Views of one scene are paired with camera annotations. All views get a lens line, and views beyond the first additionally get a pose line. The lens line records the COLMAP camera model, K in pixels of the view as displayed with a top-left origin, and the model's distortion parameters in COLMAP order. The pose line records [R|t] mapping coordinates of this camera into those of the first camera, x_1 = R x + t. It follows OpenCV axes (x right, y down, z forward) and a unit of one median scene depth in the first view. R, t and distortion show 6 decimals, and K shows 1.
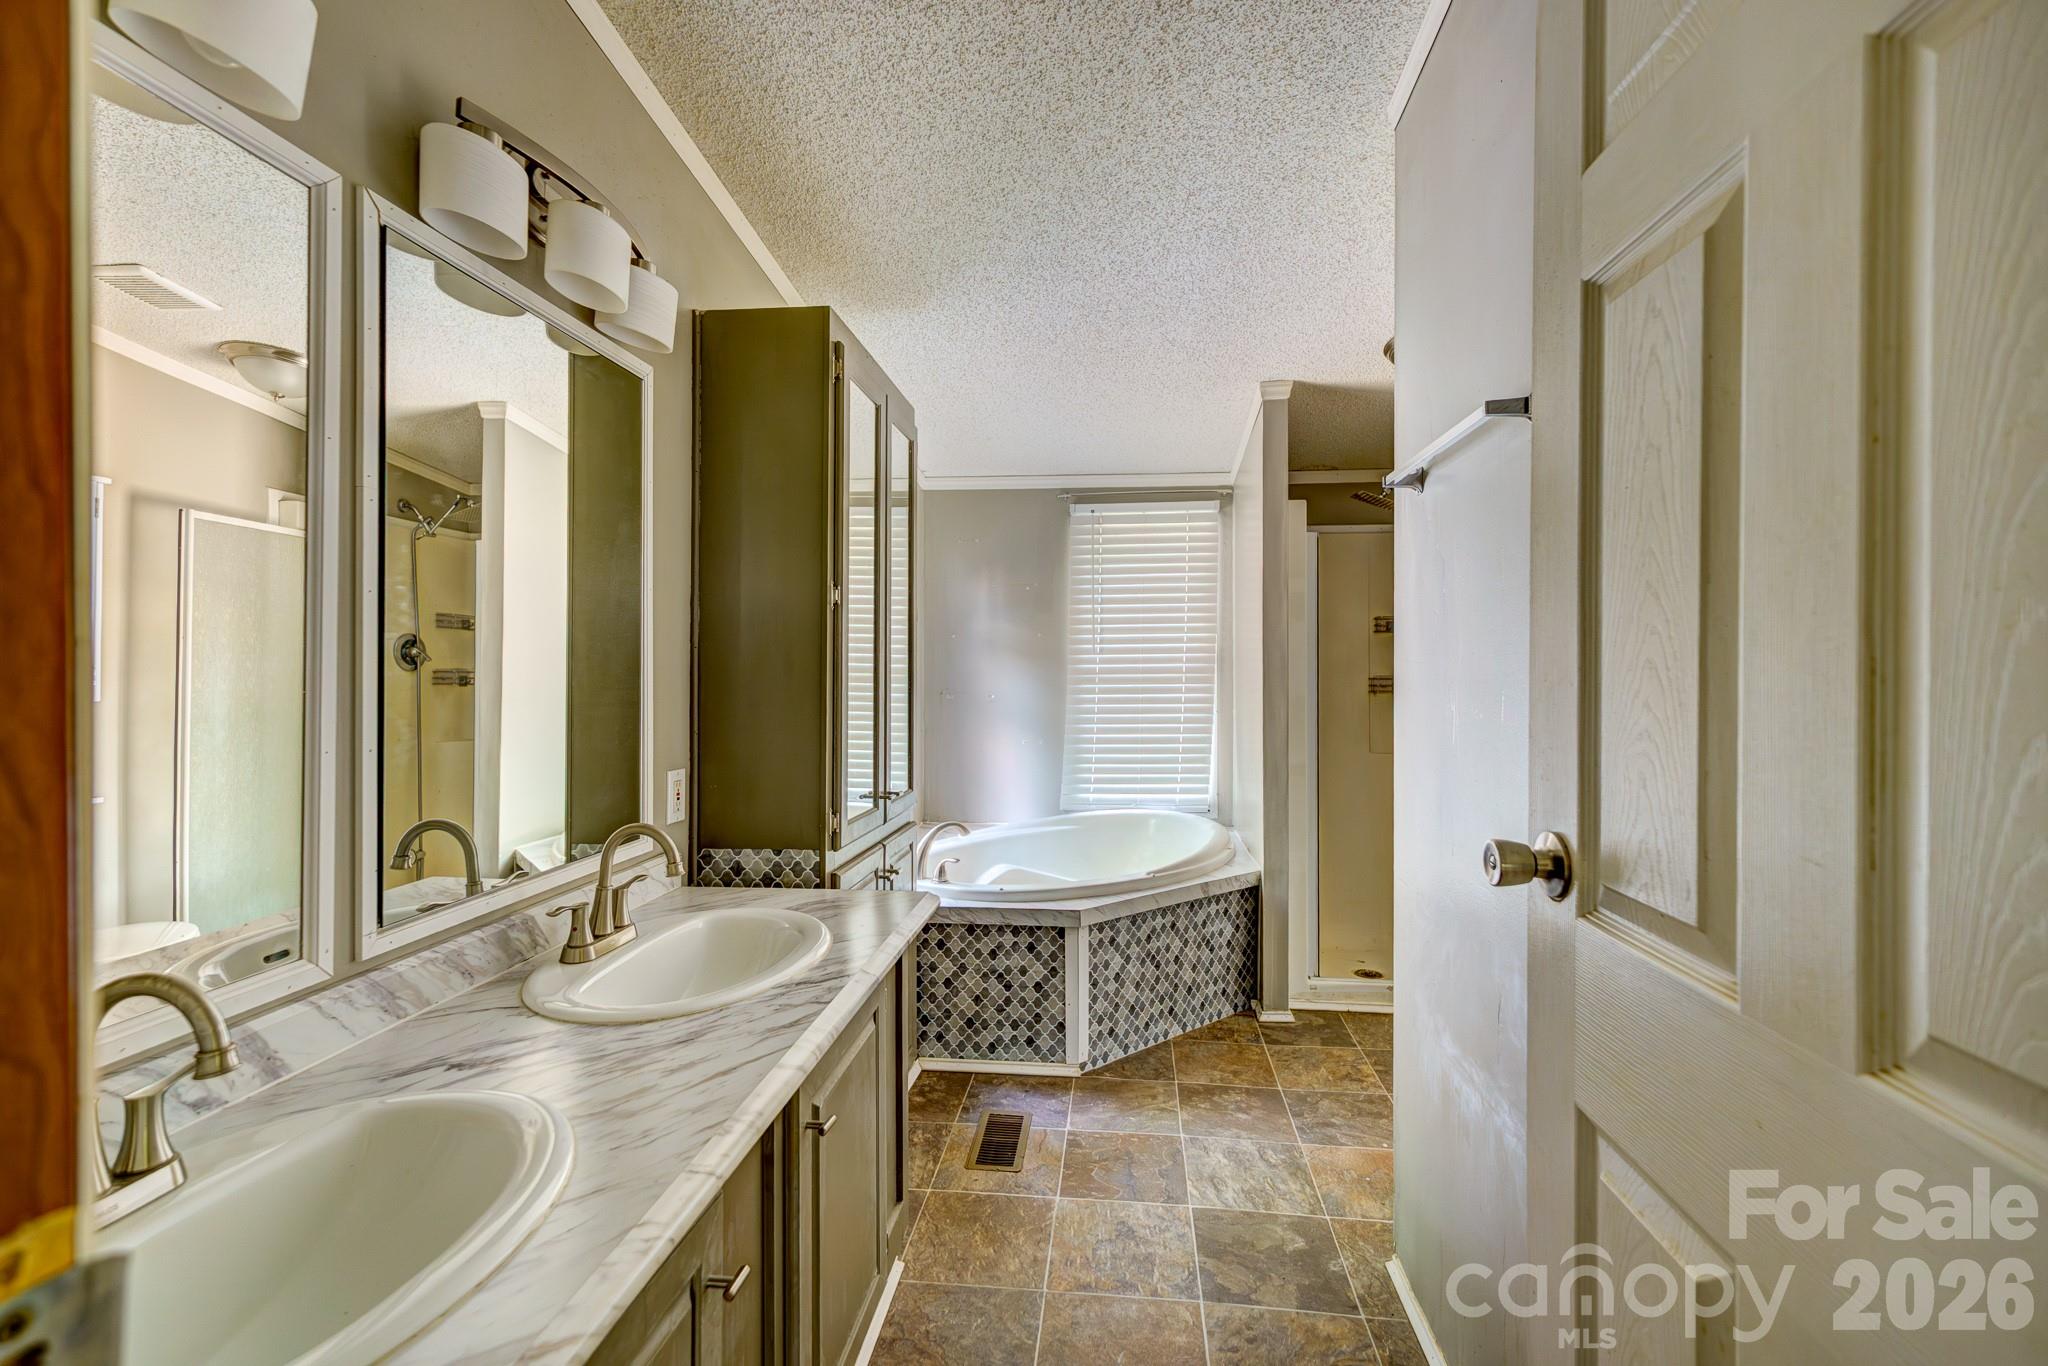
lens RADIAL K [[857.3, 0, 1029.0], [0, 857.3, 669.2], [0, 0, 1]] dist [-0.003373, -0.000583]
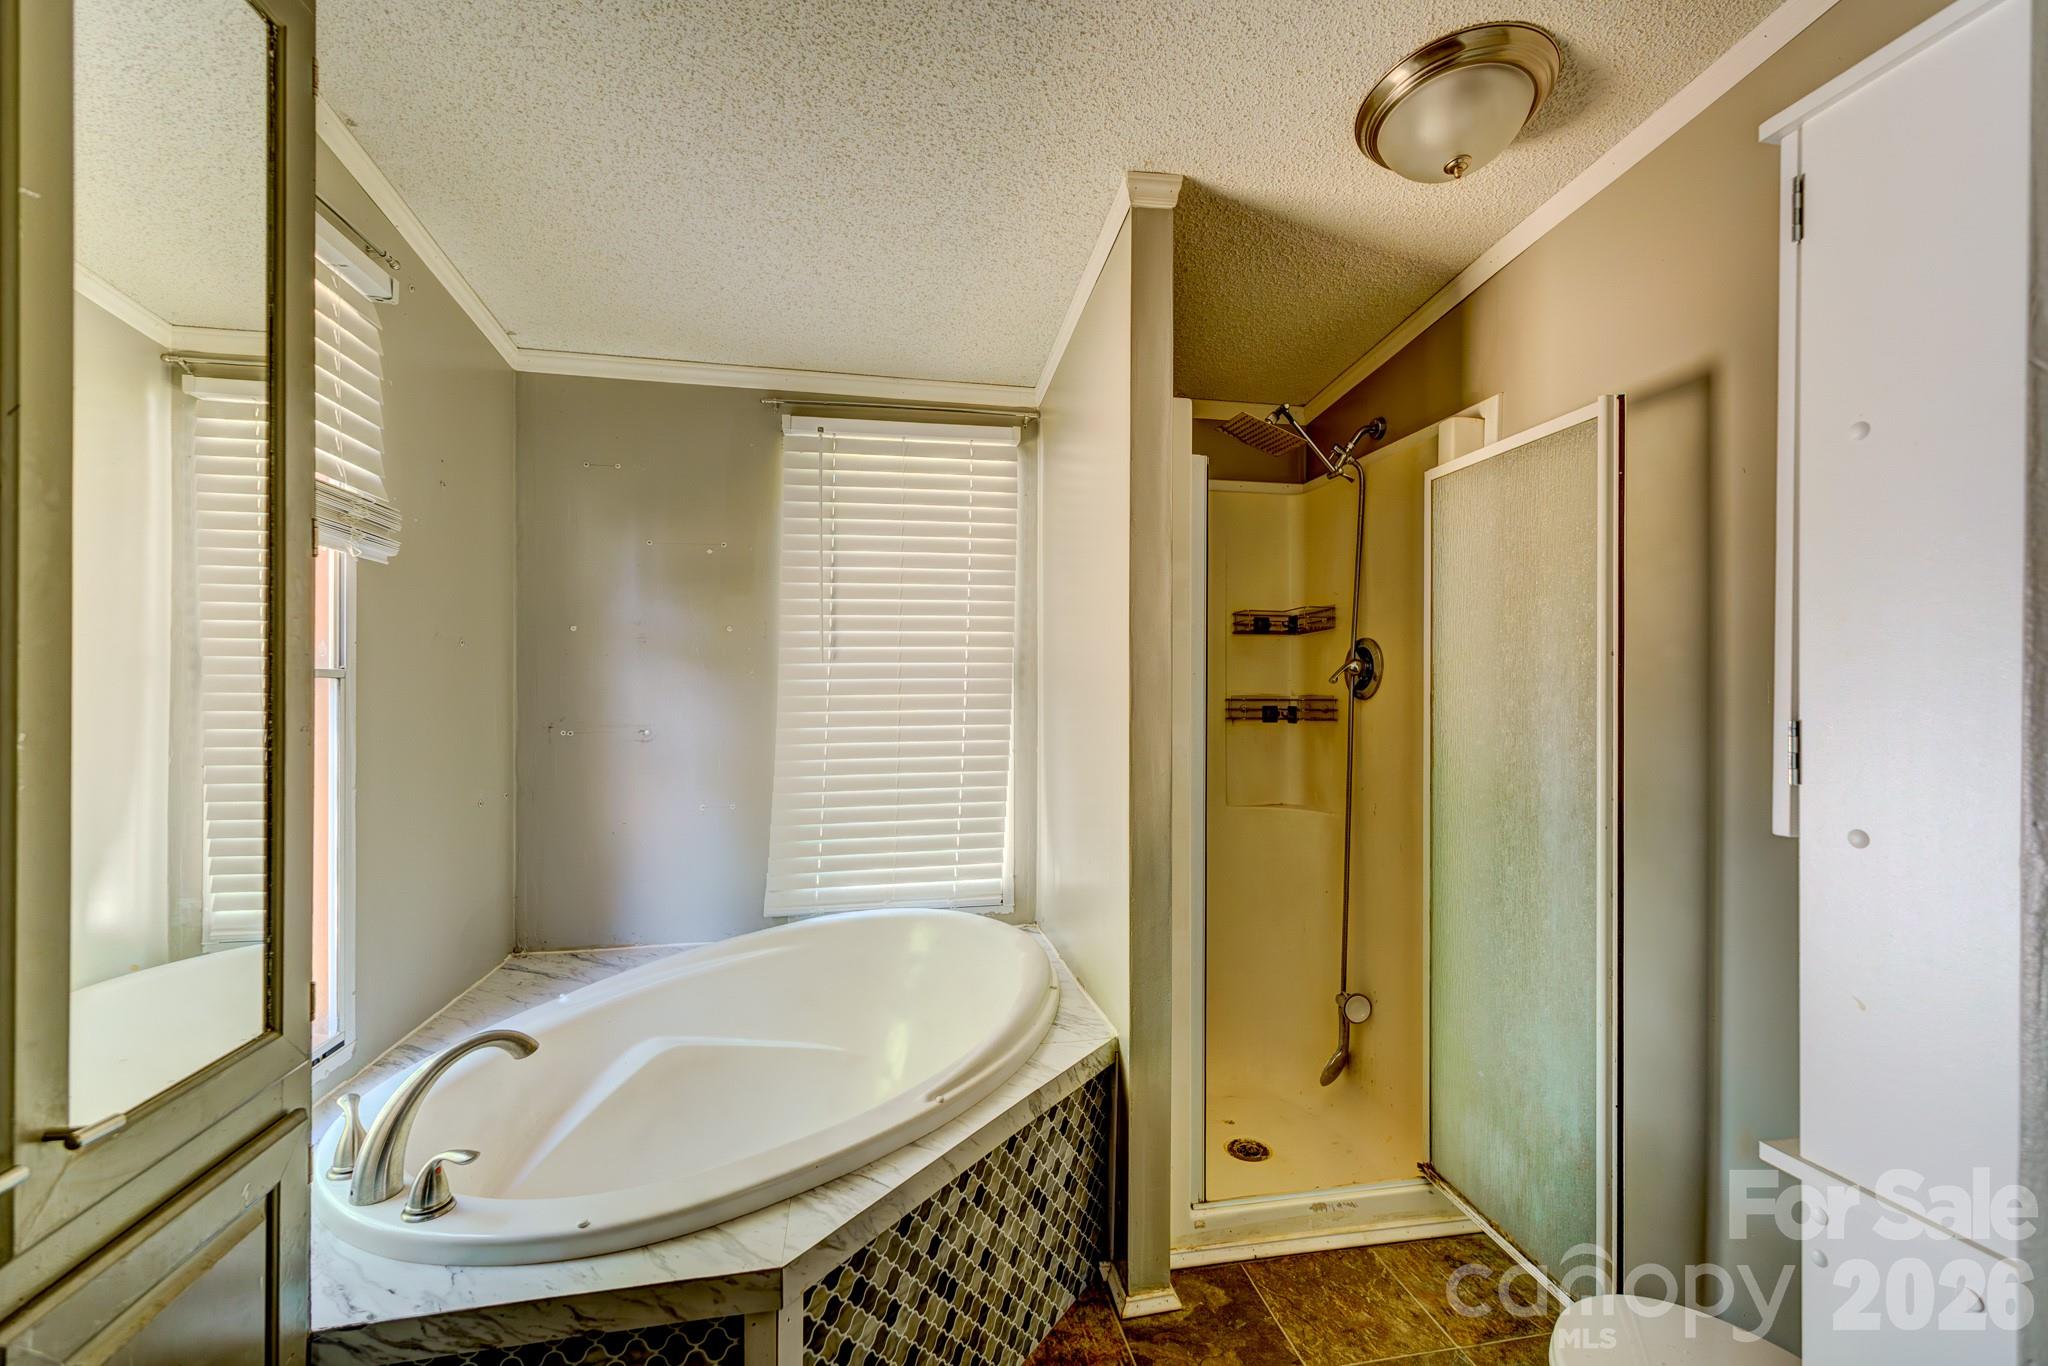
lens RADIAL K [[857.3, 0, 1028.3], [0, 857.3, 681.0], [0, 0, 1]] dist [-0.003373, -0.000583]
pose [[0.953034, 0.003251, 0.302846, 0.036546], [-0.001018, 0.999971, -0.007529, 0.000832], [-0.302862, 0.006867, 0.953010, 0.440438]]
